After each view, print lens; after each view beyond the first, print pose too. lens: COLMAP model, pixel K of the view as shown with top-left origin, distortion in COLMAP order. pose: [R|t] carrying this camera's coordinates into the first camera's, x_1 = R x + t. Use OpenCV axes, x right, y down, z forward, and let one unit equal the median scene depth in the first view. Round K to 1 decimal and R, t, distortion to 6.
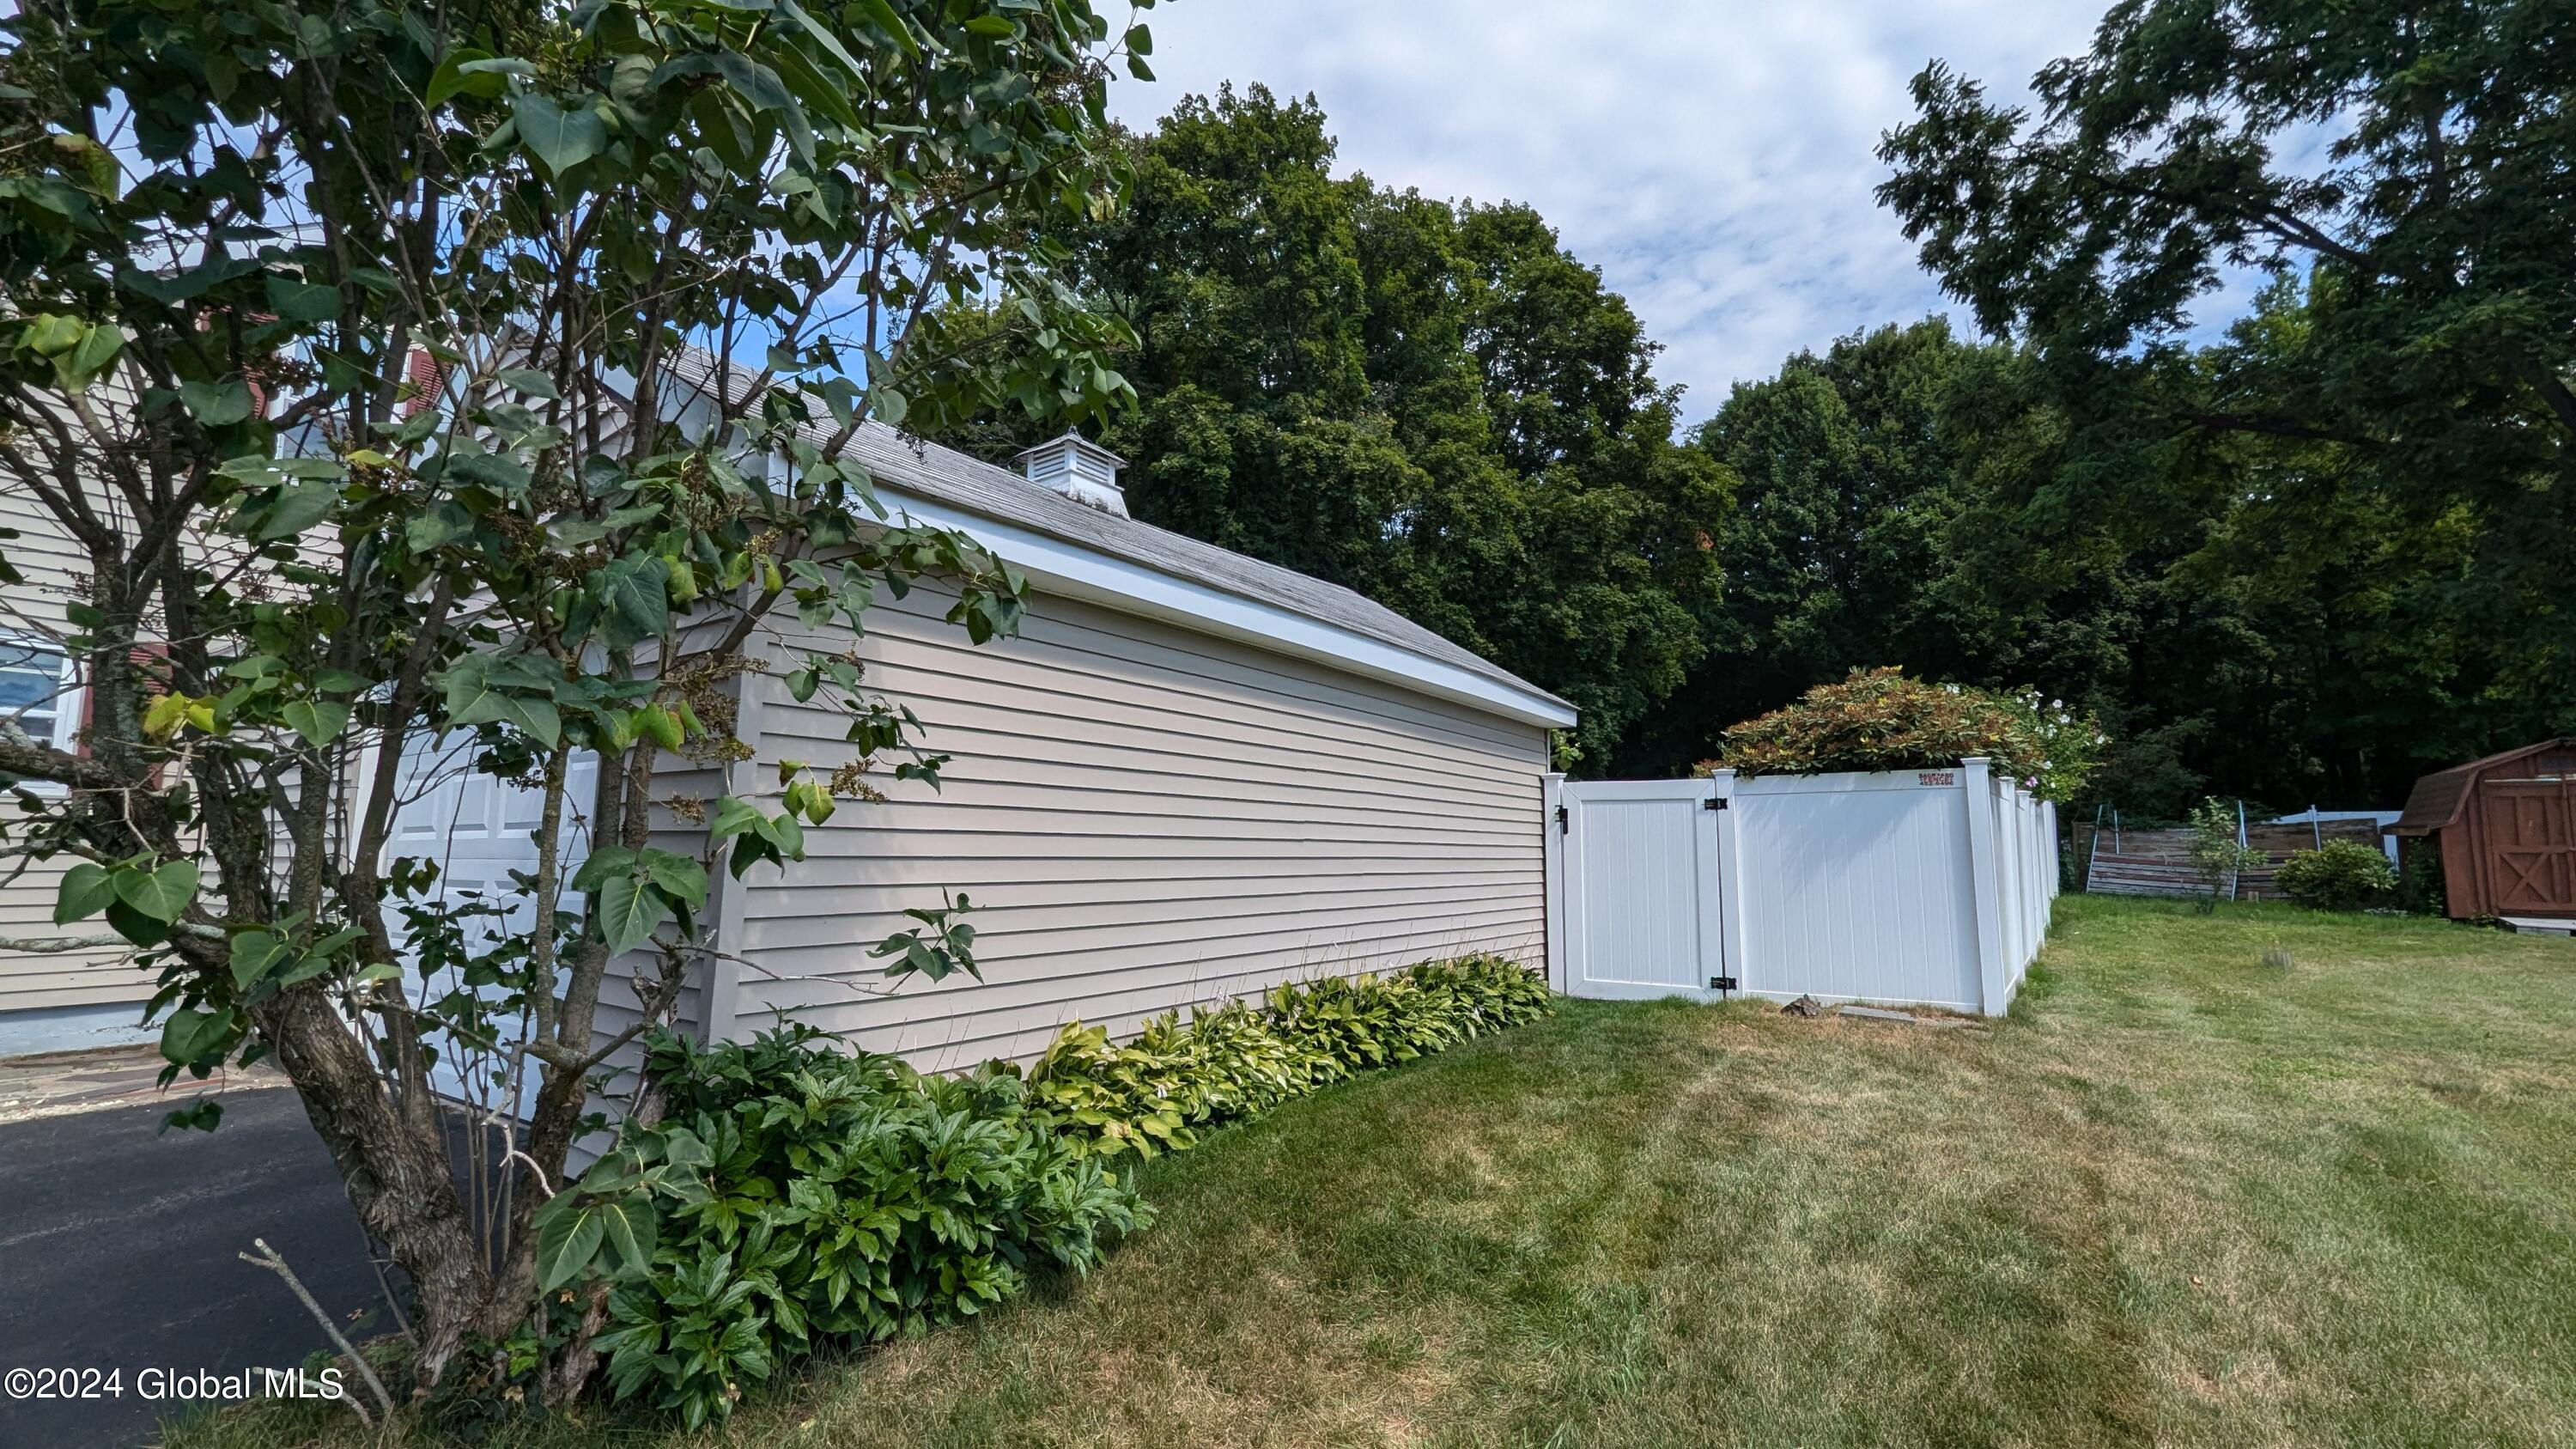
lens RADIAL K [[1058.1, 0, 1300.2], [0, 1058.1, 730.6], [0, 0, 1]] dist [0.000672, -0.000919]
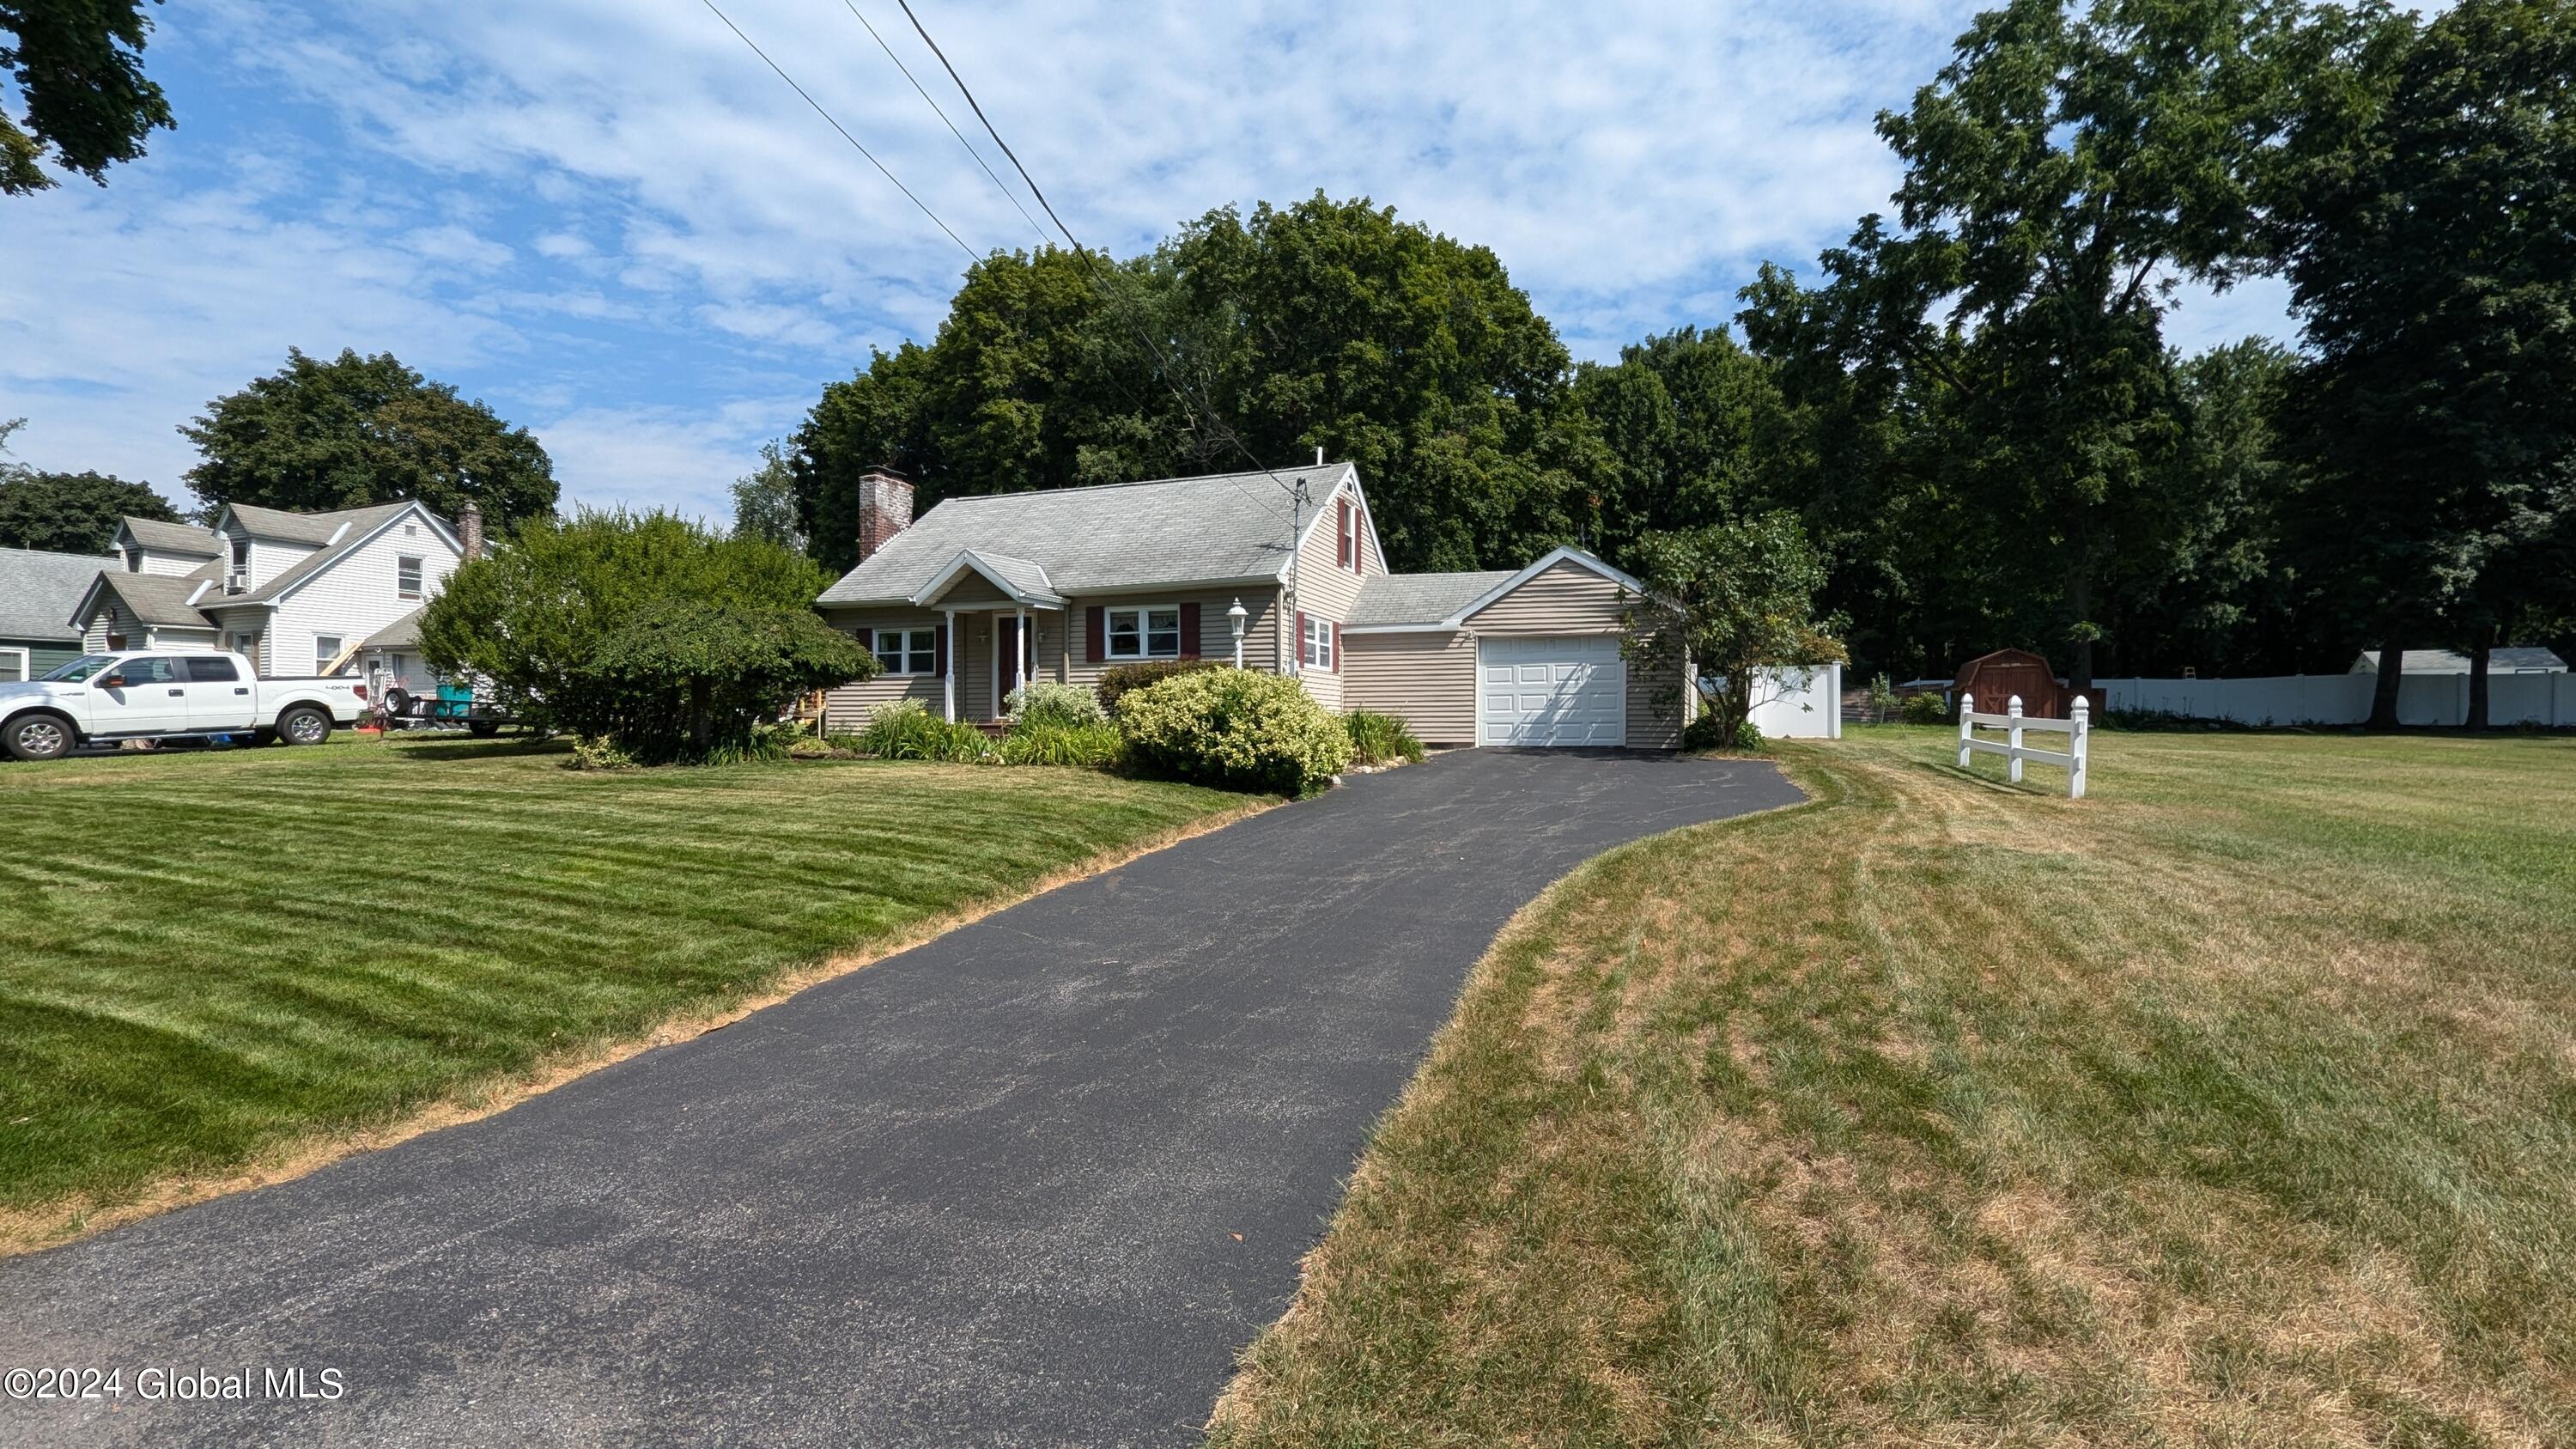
lens RADIAL K [[1091.6, 0, 1288.0], [0, 1091.6, 724.5], [0, 0, 1]] dist [0.016908, -0.000077]
pose [[0.969574, -0.007266, 0.244690, -0.593541], [-0.021828, 0.993012, 0.115980, -0.043726], [-0.243822, -0.117792, 0.962640, -0.605920]]
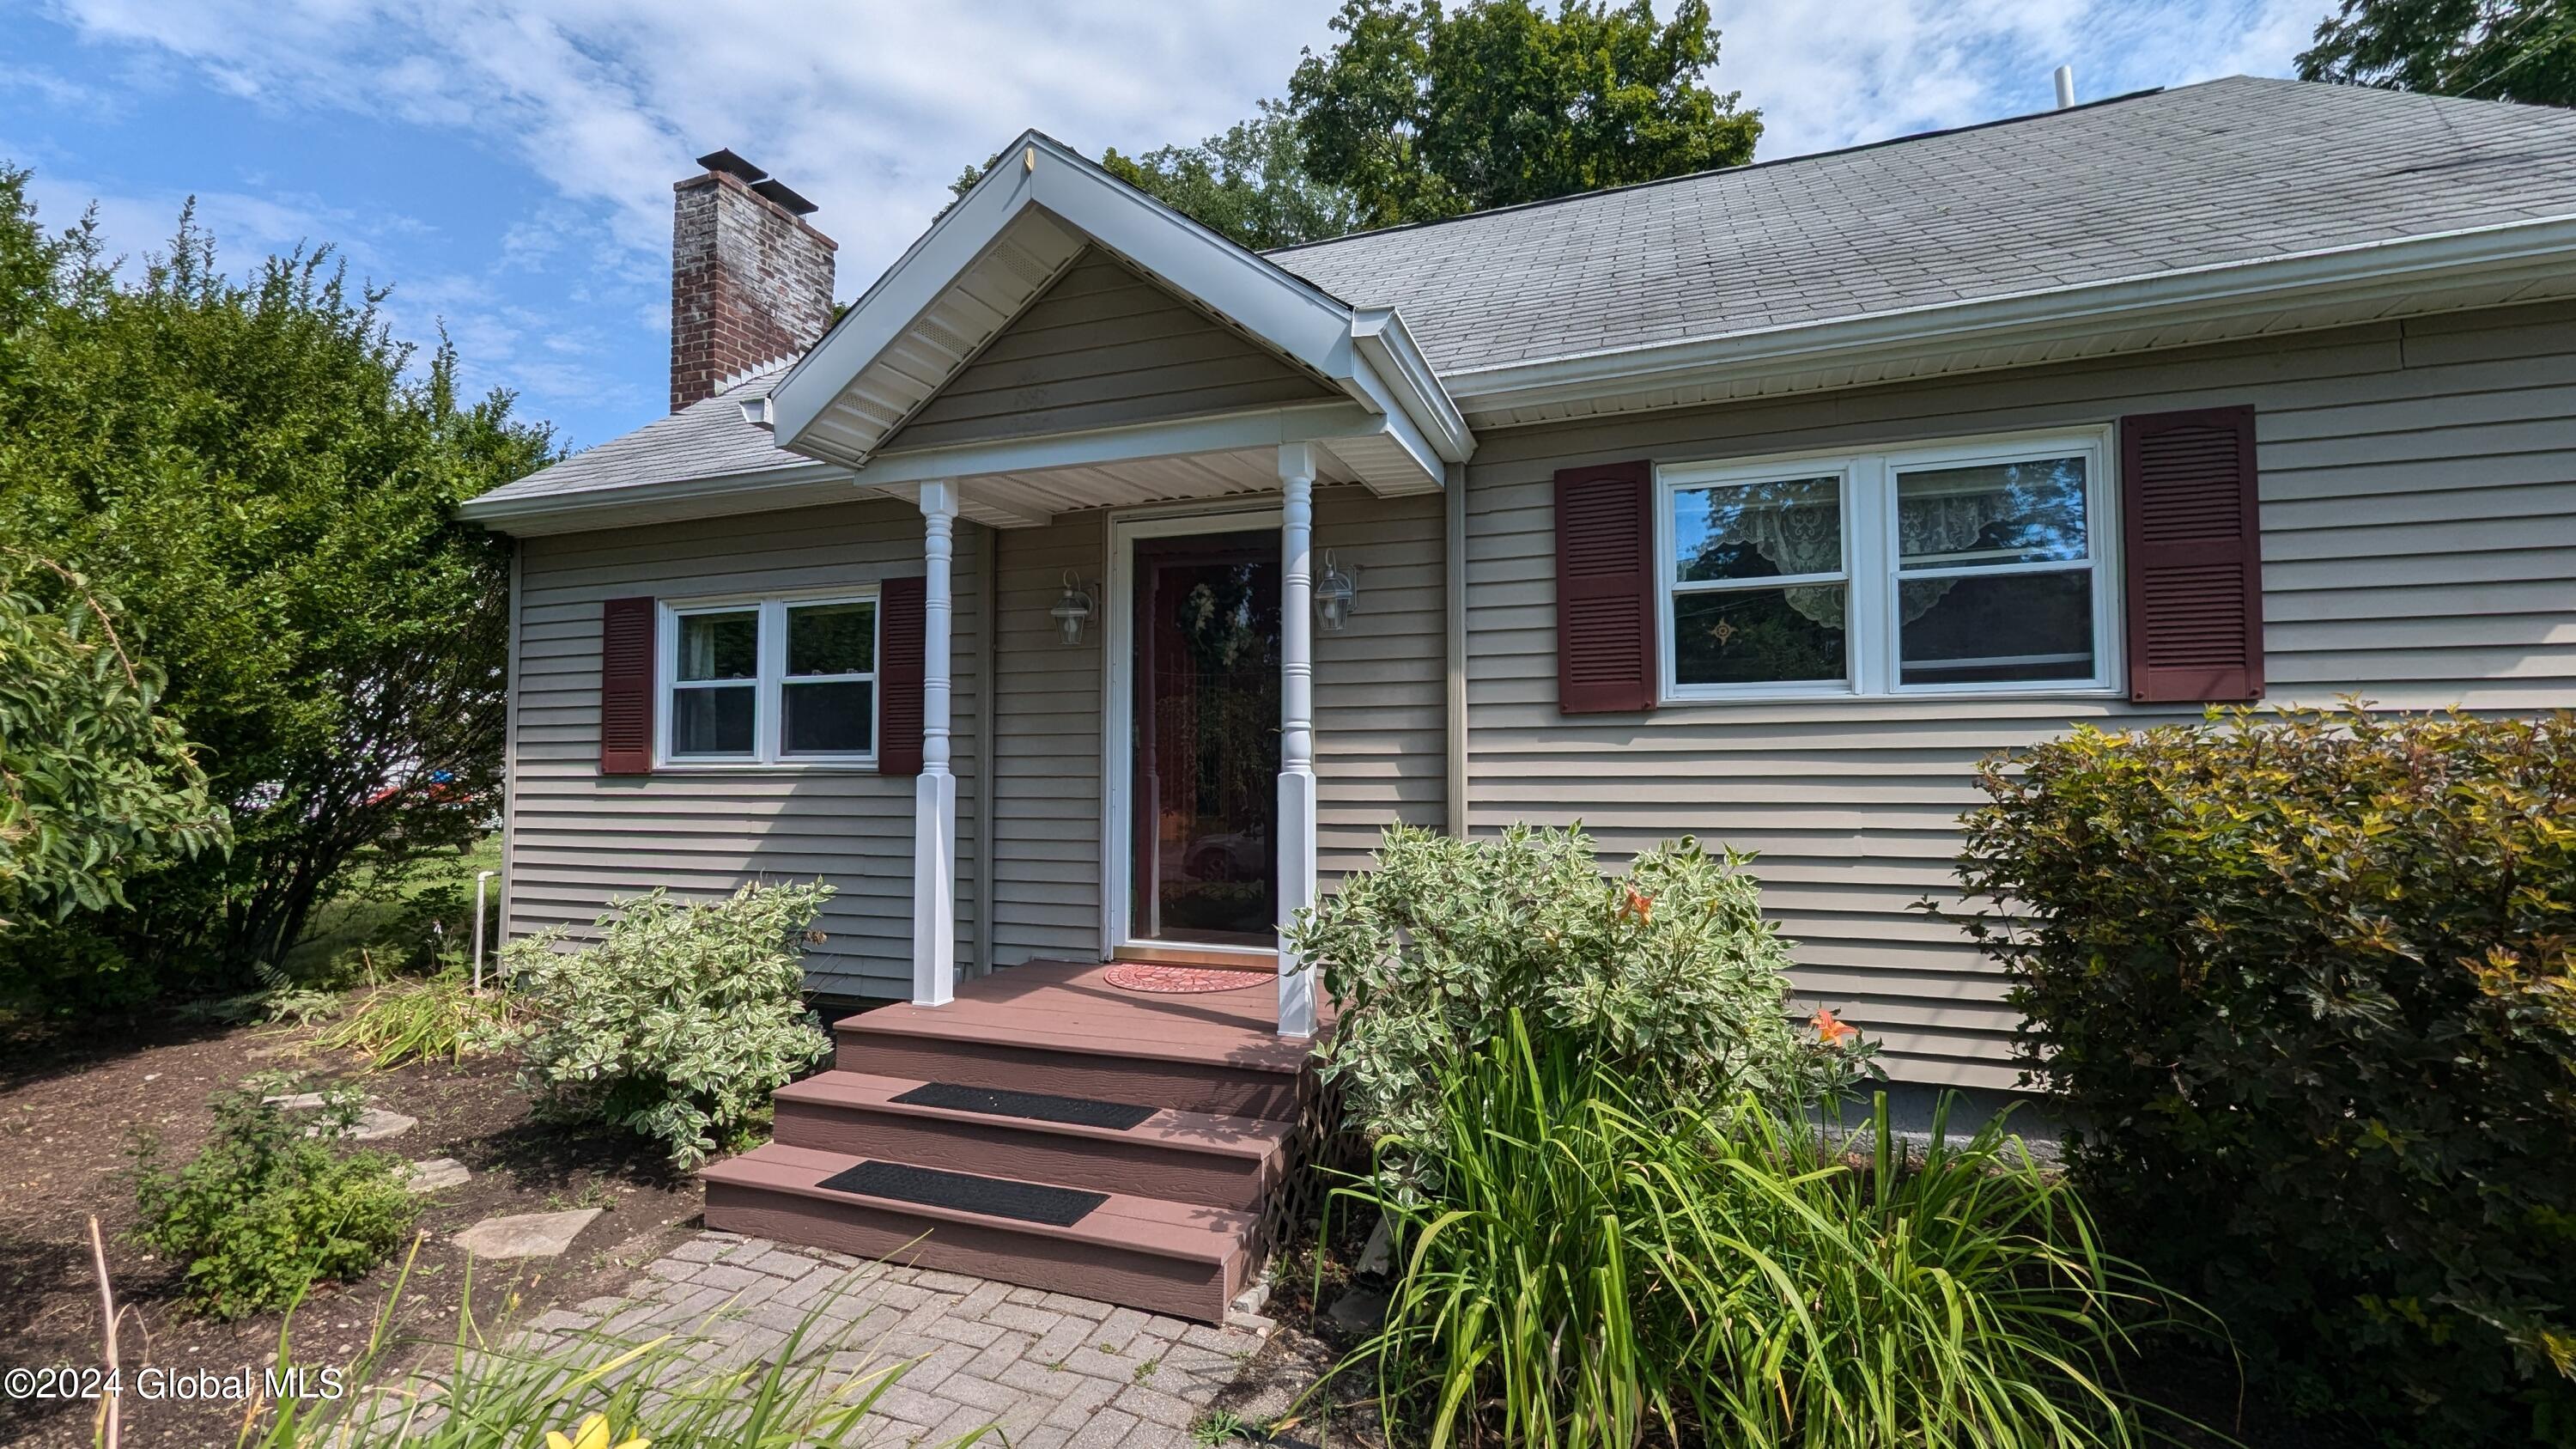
lens RADIAL K [[1034.7, 0, 1264.1], [0, 1034.7, 723.2], [0, 0, 1]] dist [0.001661, -0.000185]
pose [[0.964031, 0.001804, 0.265784, -0.635244], [-0.021420, 0.997252, 0.070926, 0.001930], [-0.264925, -0.074068, 0.961420, 0.131833]]
